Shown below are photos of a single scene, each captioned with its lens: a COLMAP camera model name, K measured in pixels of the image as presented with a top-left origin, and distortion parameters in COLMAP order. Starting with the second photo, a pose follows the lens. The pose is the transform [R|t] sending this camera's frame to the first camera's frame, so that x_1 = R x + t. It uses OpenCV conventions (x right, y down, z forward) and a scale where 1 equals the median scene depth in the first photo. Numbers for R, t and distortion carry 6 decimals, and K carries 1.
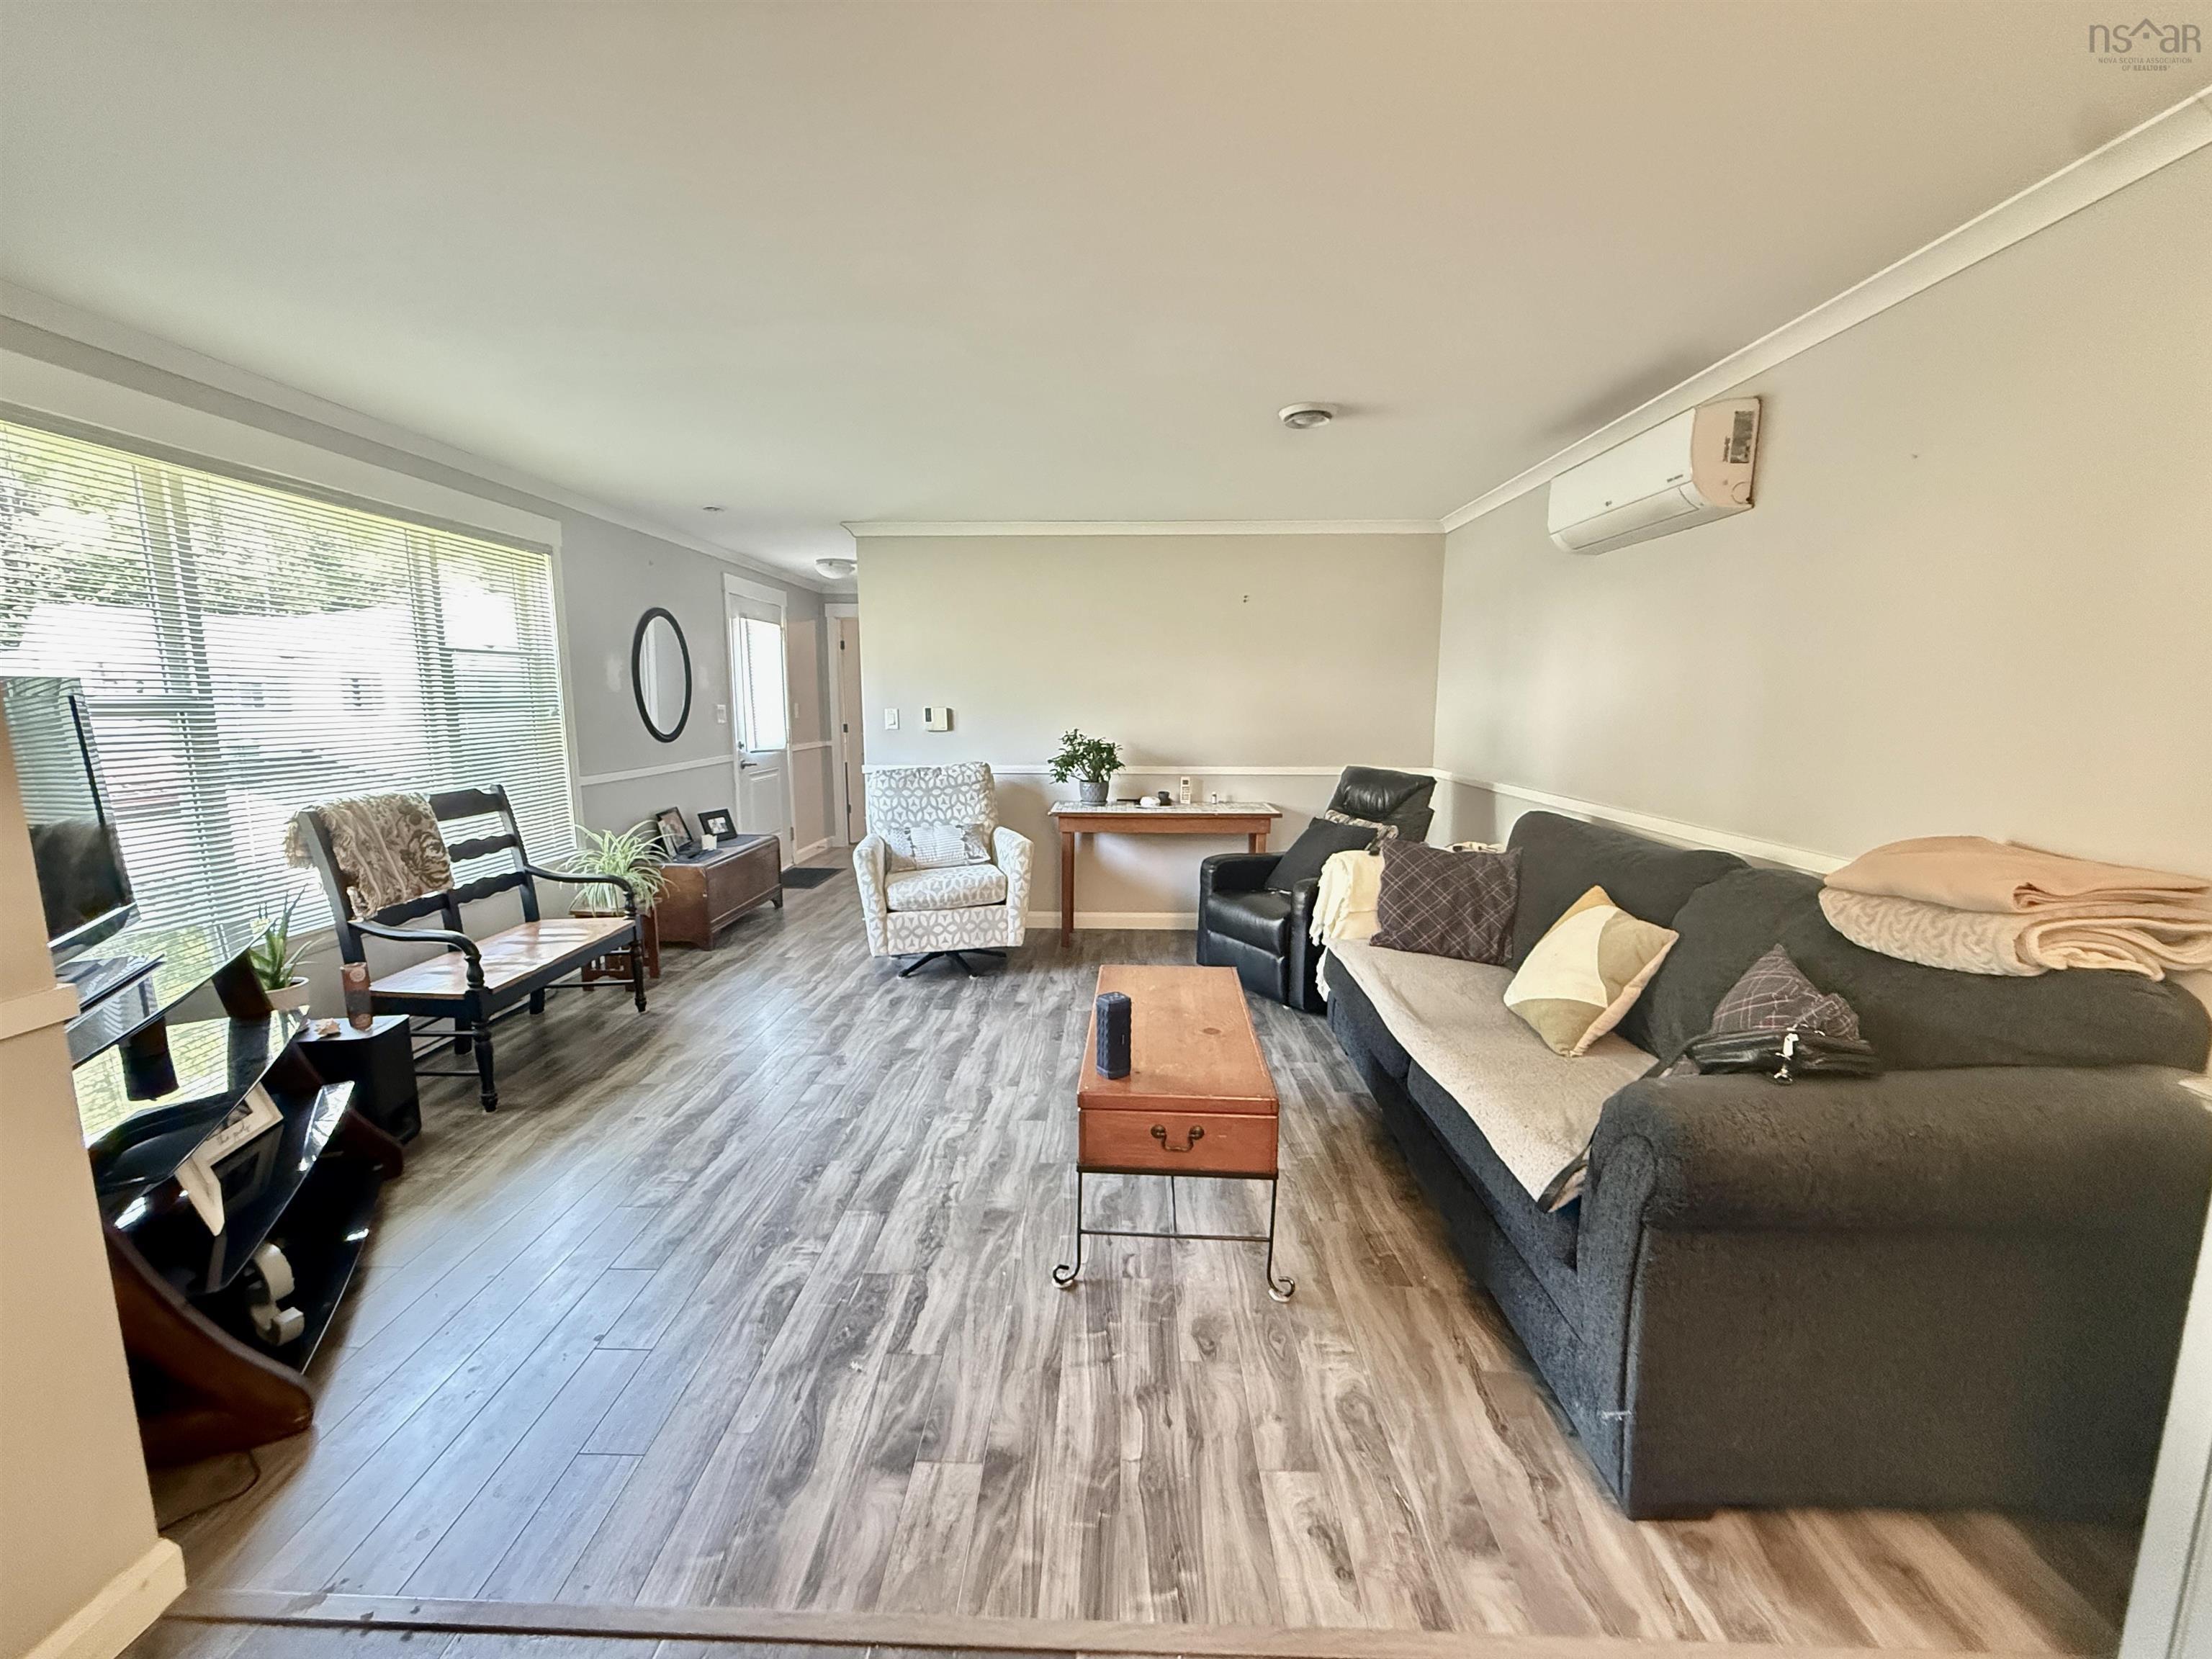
lens RADIAL K [[879.5, 0, 1093.6], [0, 879.5, 831.2], [0, 0, 1]] dist [0.000314, 0.000034]
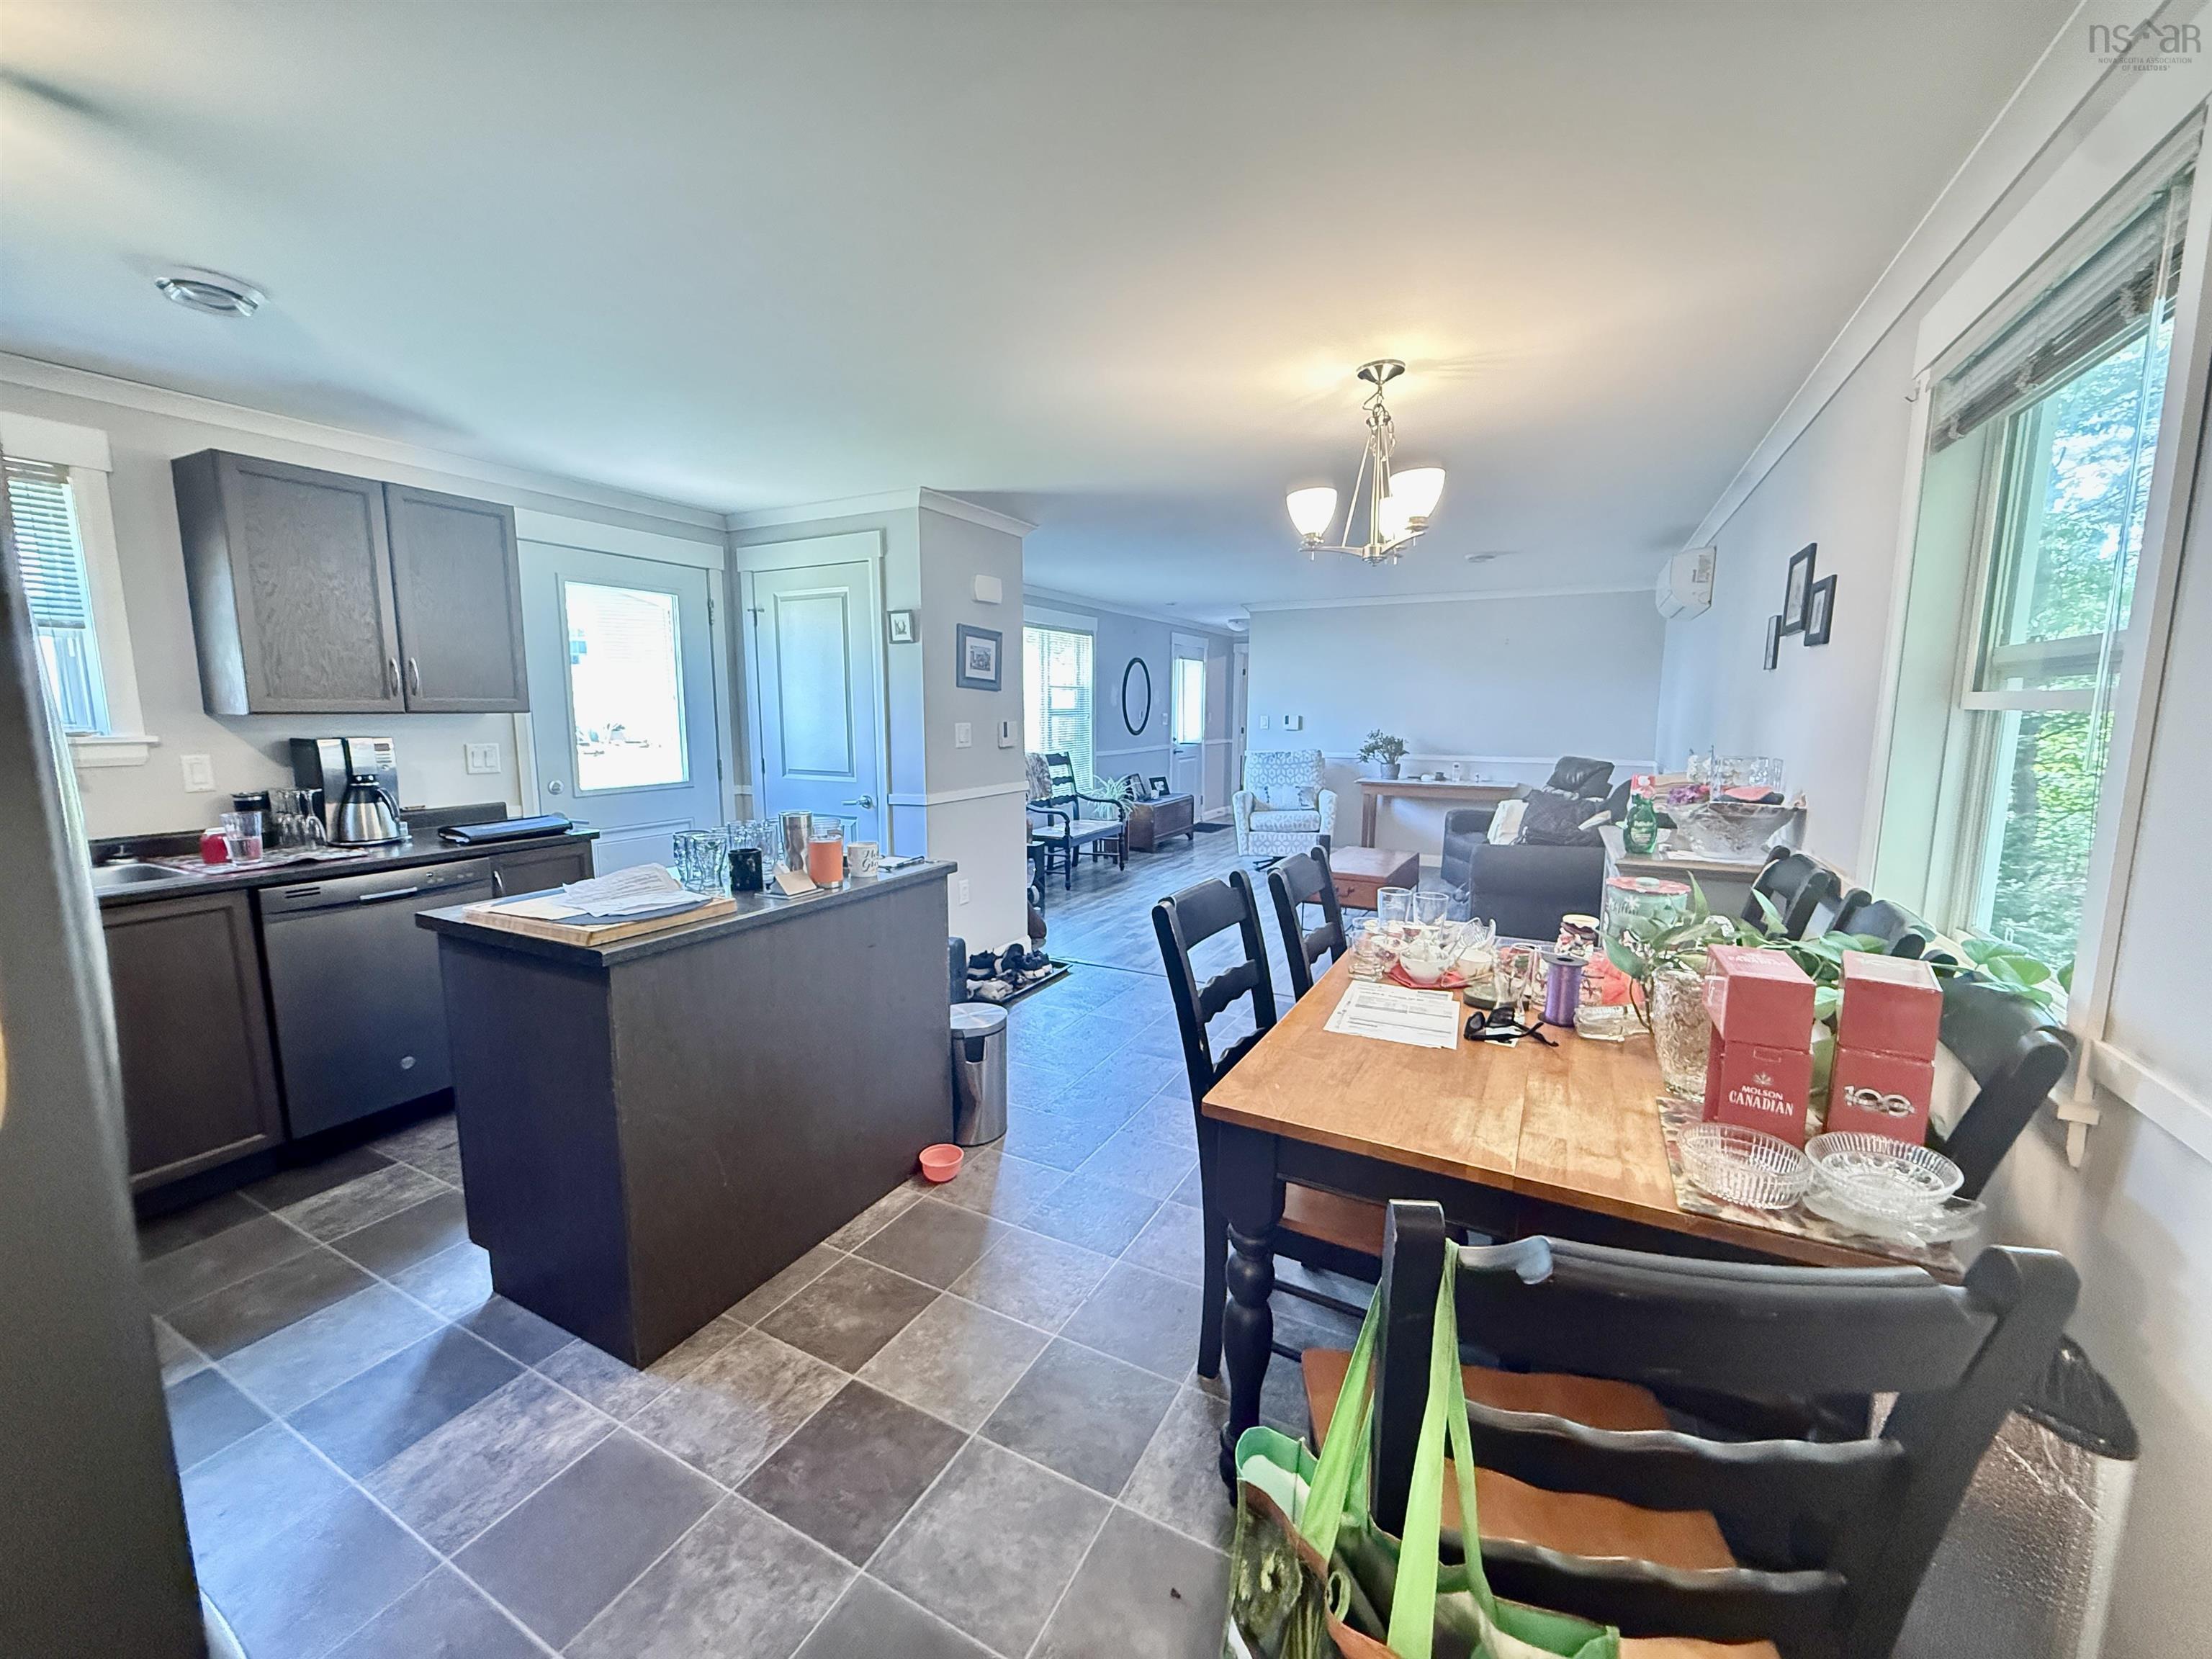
lens RADIAL K [[879.5, 0, 1093.6], [0, 879.5, 831.2], [0, 0, 1]] dist [0.000314, 0.000034]
pose [[0.896611, 0.060444, -0.438674, 0.229442], [-0.065011, 0.997874, 0.004620, 0.092877], [0.438021, 0.024376, 0.898634, -0.639358]]
